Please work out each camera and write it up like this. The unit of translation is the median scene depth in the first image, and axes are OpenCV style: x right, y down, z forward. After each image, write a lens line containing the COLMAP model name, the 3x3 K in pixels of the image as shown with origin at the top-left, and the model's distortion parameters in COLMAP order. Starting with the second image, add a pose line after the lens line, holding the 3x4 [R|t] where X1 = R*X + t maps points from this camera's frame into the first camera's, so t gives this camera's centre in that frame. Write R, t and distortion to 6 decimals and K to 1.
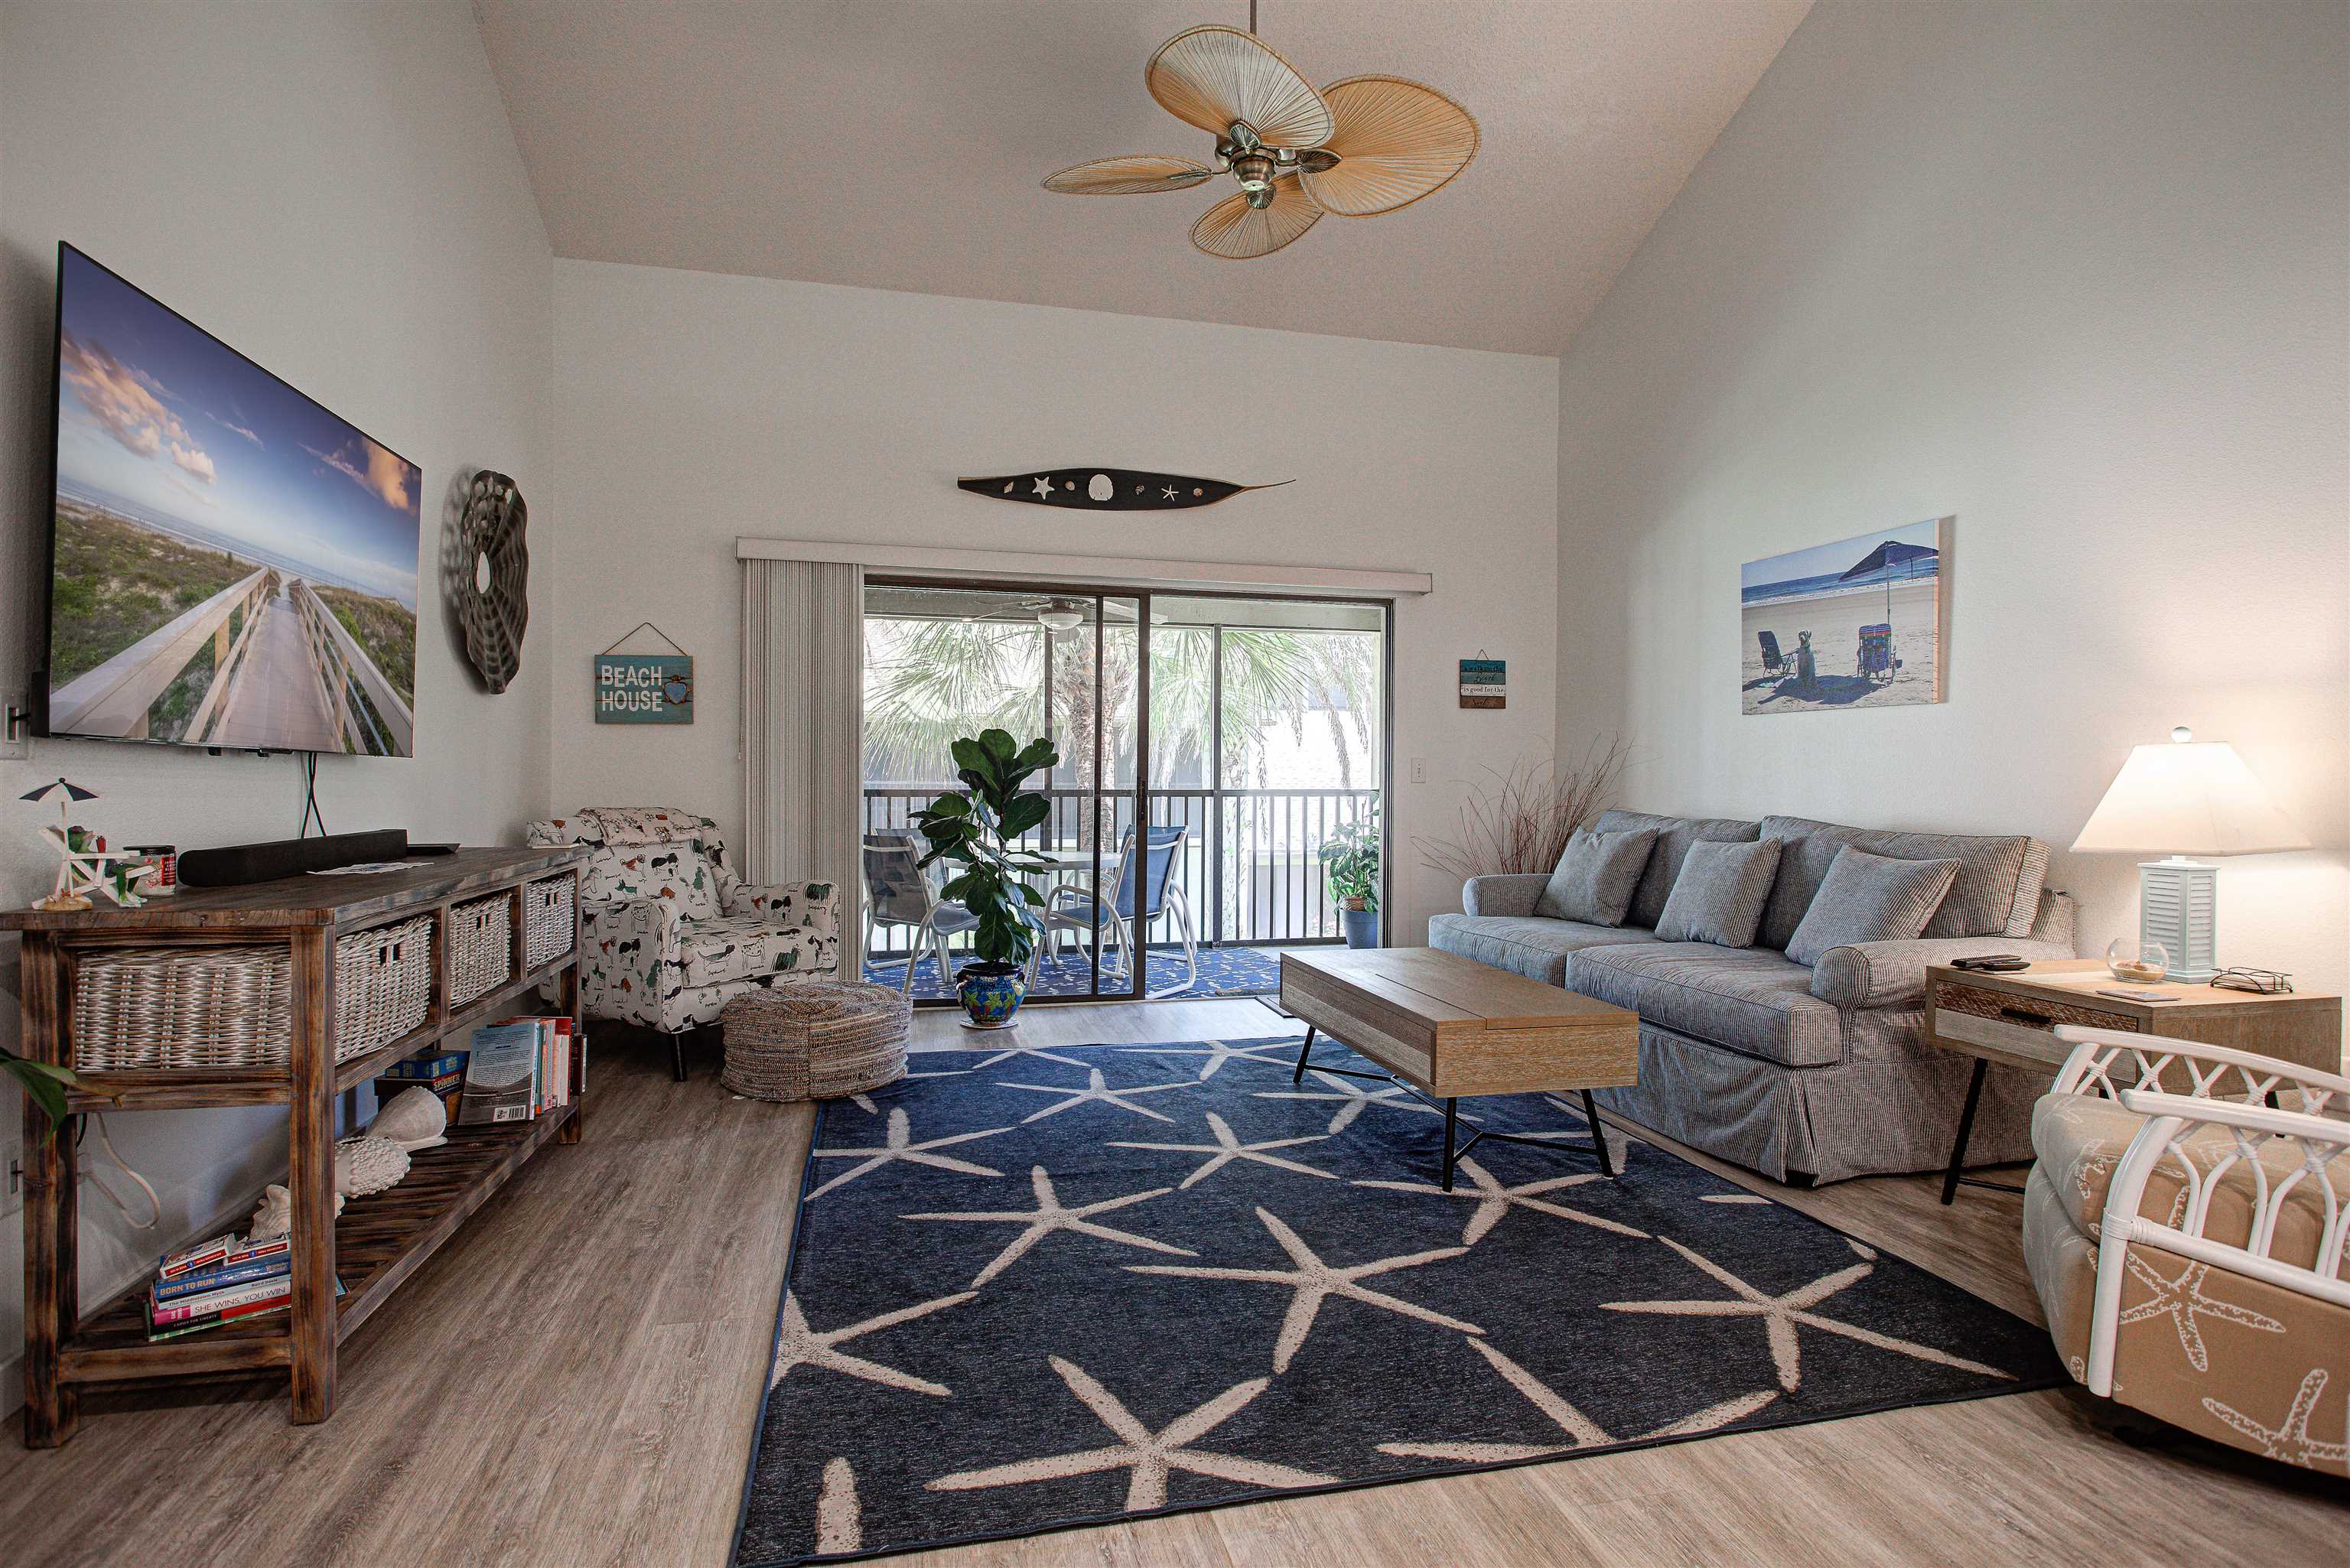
lens RADIAL K [[1175.8, 0, 1176.2], [0, 1175.8, 777.4], [0, 0, 1]] dist [-0.020653, 0.008541]
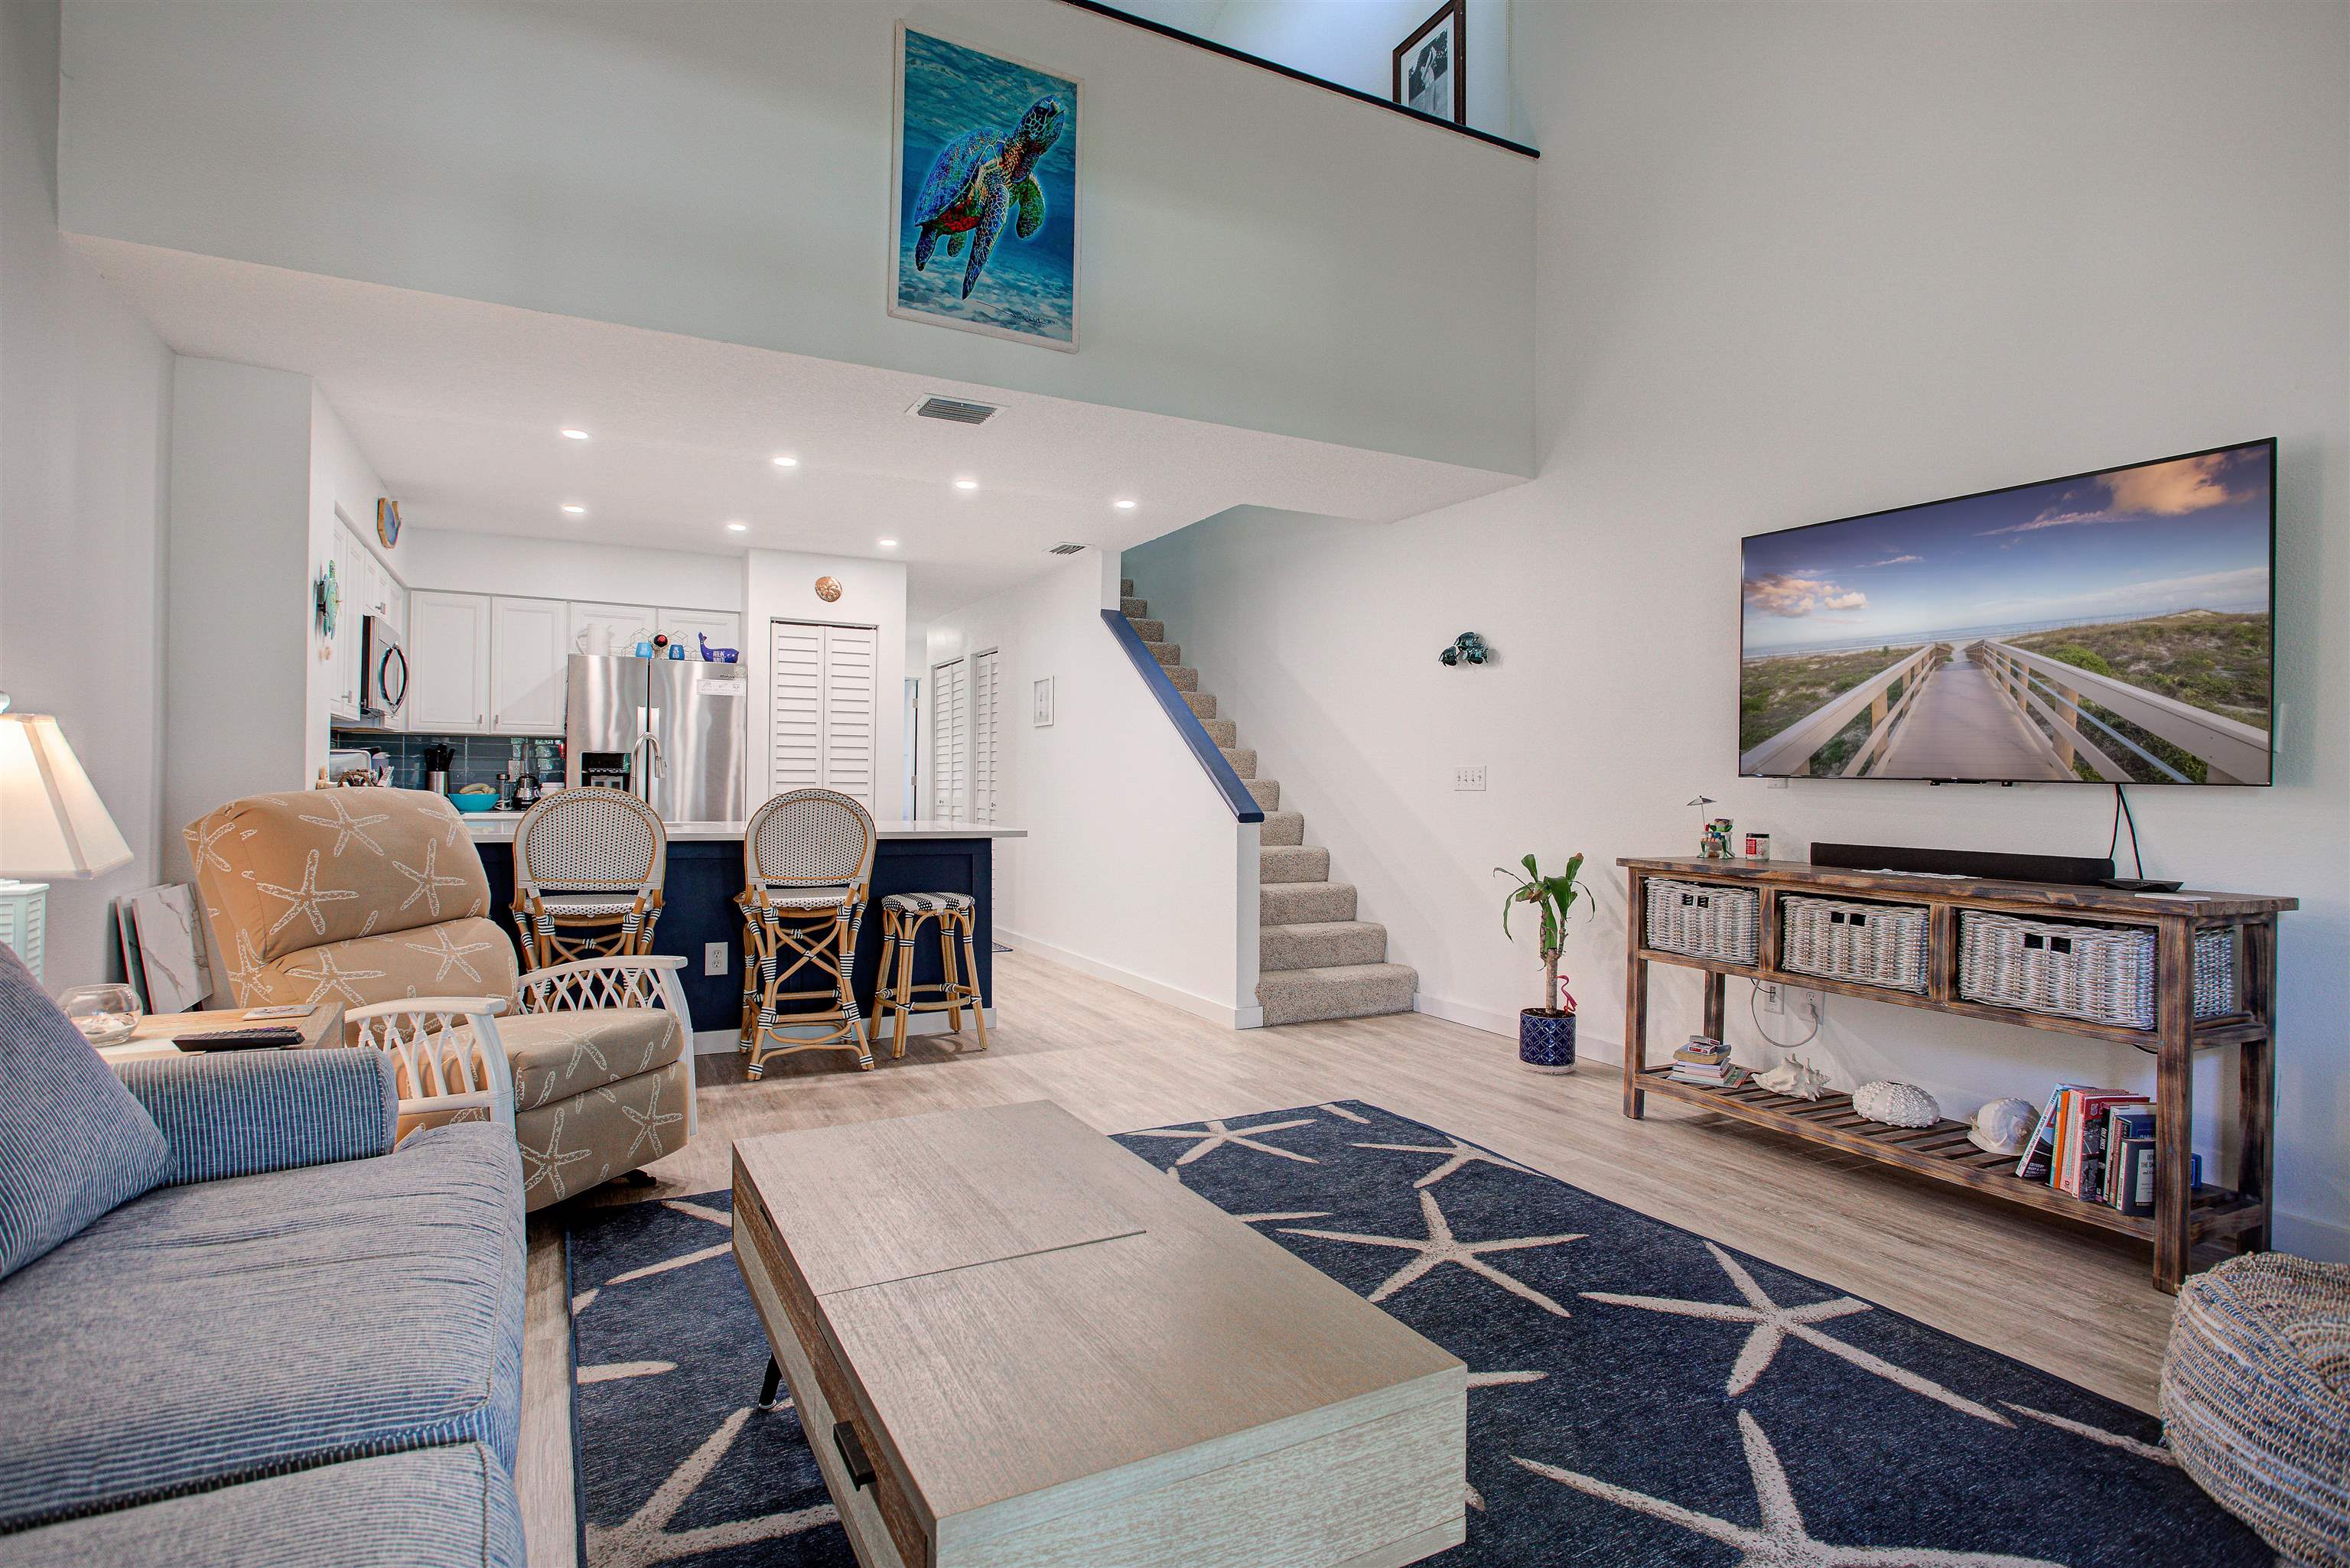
lens RADIAL K [[1176.0, 0, 1171.2], [0, 1176.0, 776.8], [0, 0, 1]] dist [-0.022462, 0.009796]
pose [[-0.970717, -0.020900, -0.239316, 0.226653], [-0.021408, 0.999771, -0.000479, -0.004470], [0.239271, 0.004659, -0.970942, 1.204906]]
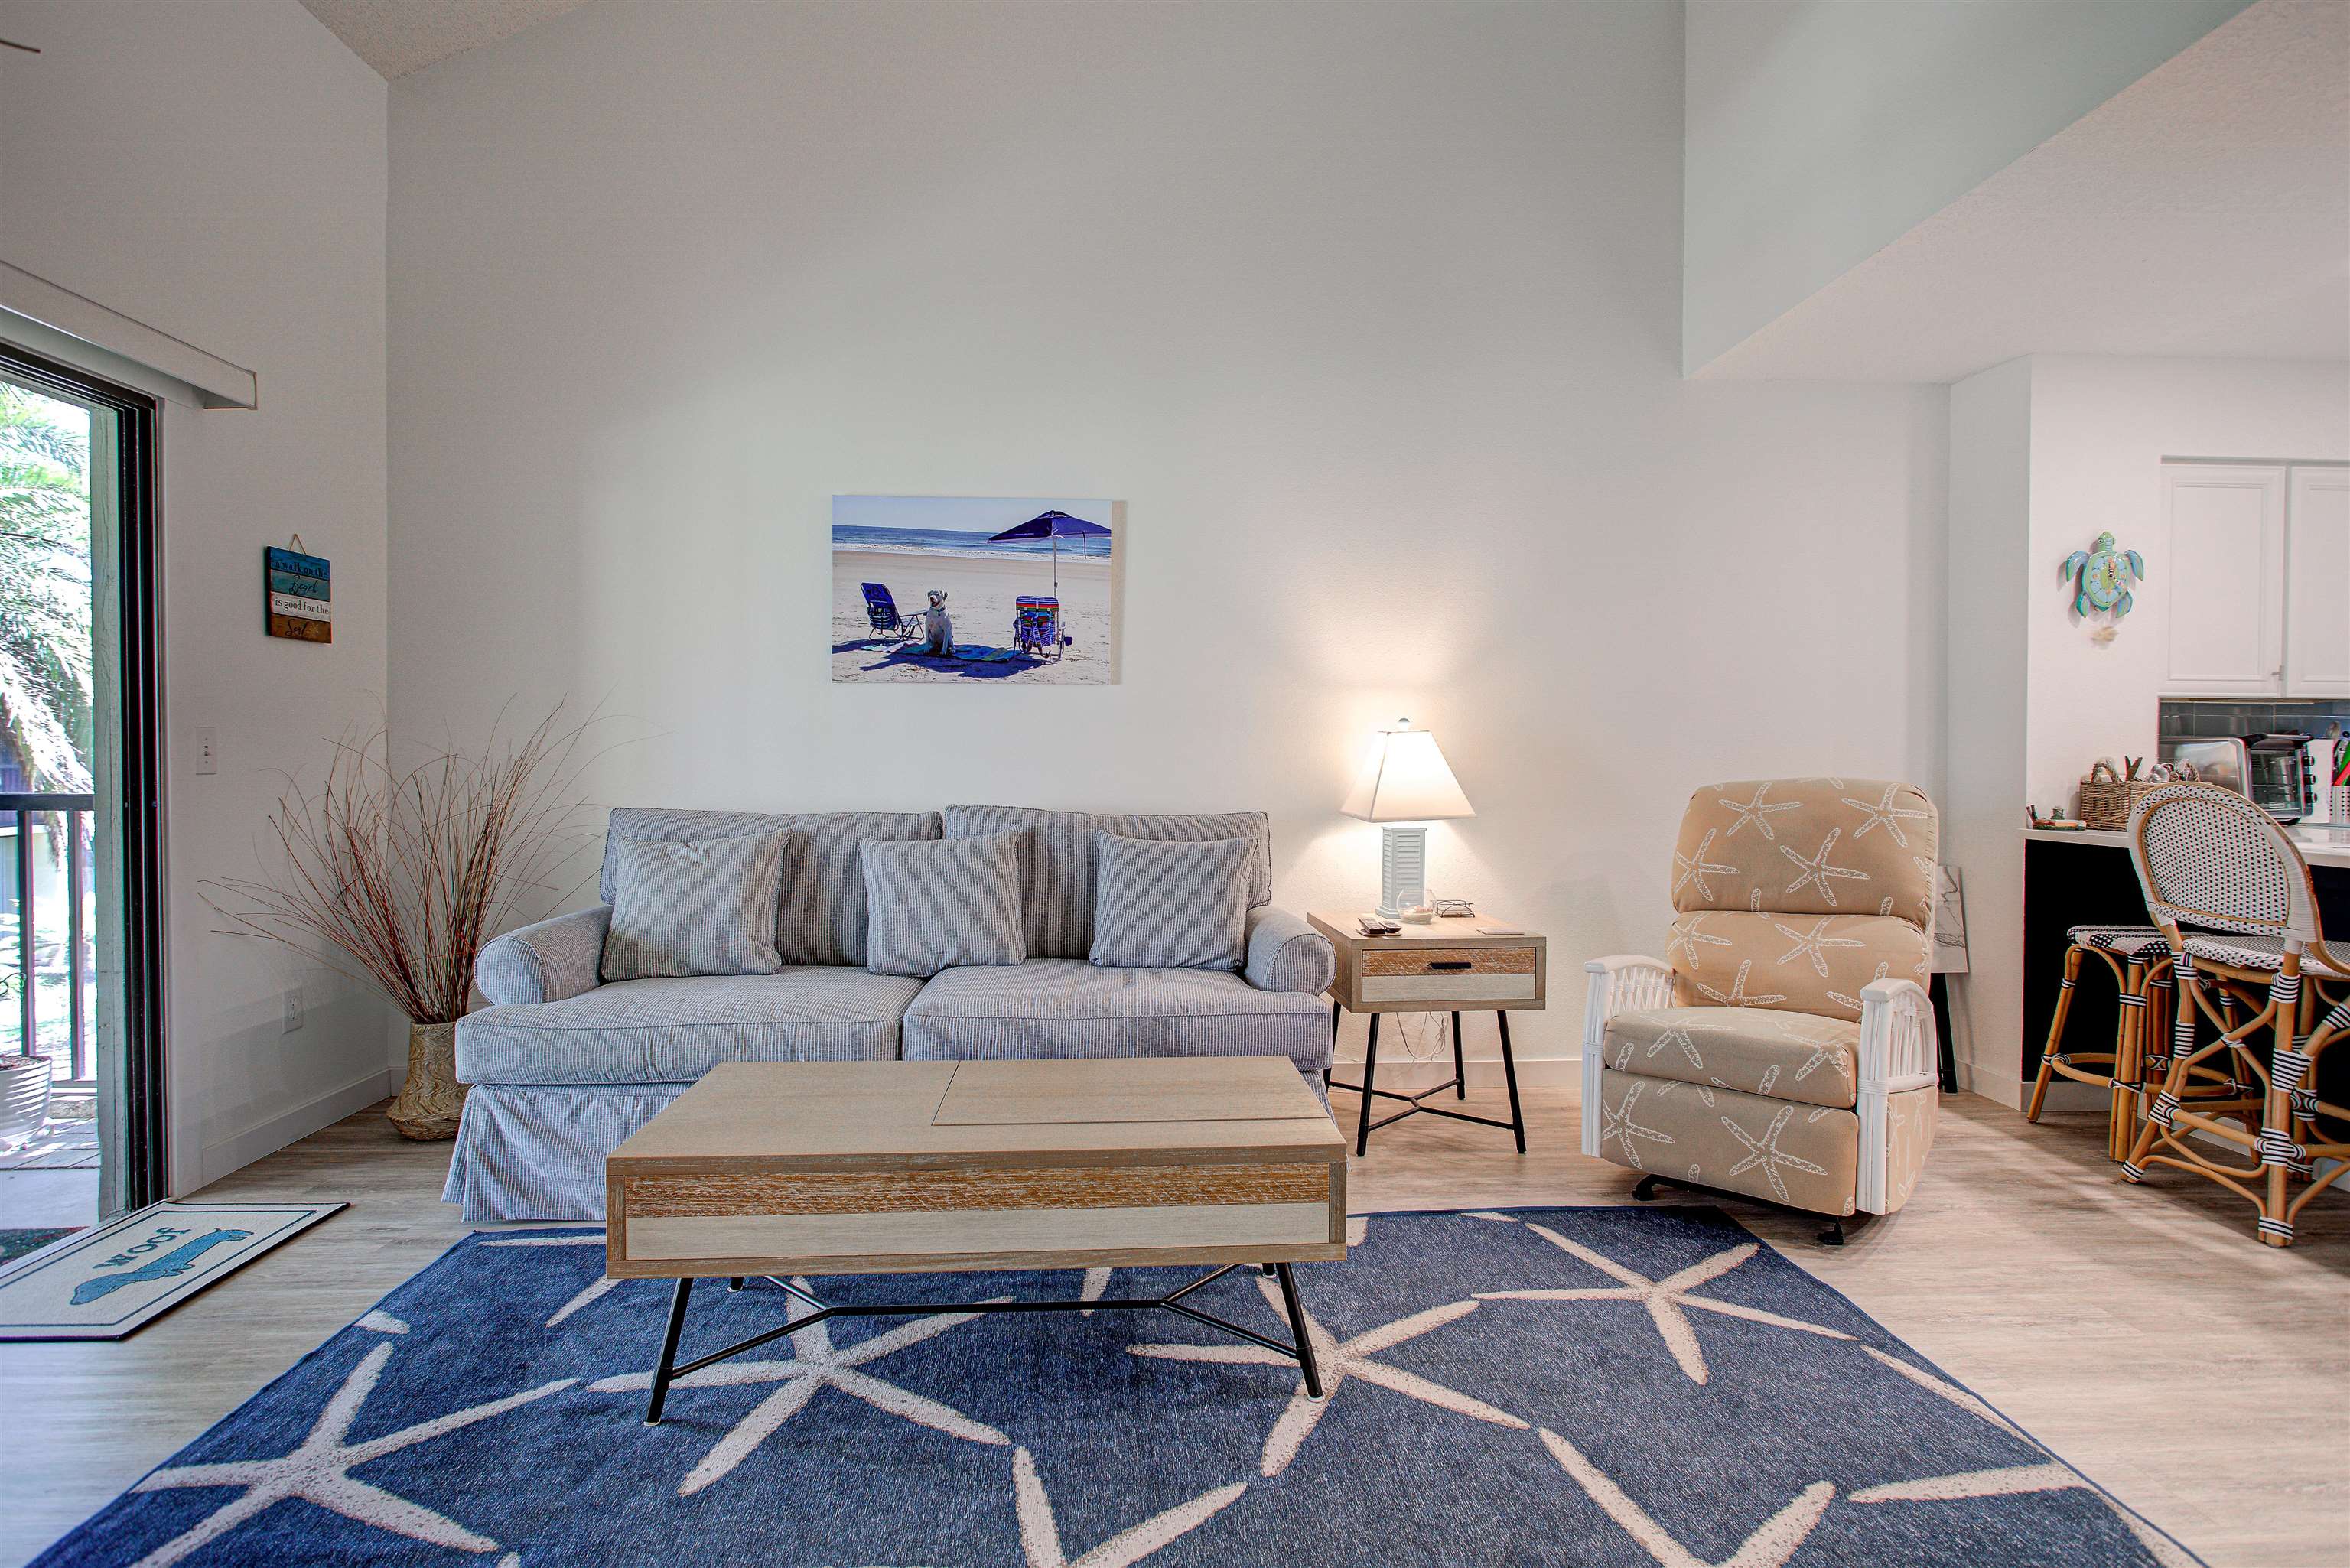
lens RADIAL K [[1176.0, 0, 1171.2], [0, 1176.0, 776.8], [0, 0, 1]] dist [-0.022462, 0.009796]
pose [[0.184189, -0.022038, 0.982644, -0.290641], [0.002667, 0.999756, 0.021922, -0.005606], [-0.982887, -0.001417, 0.184203, 0.663997]]
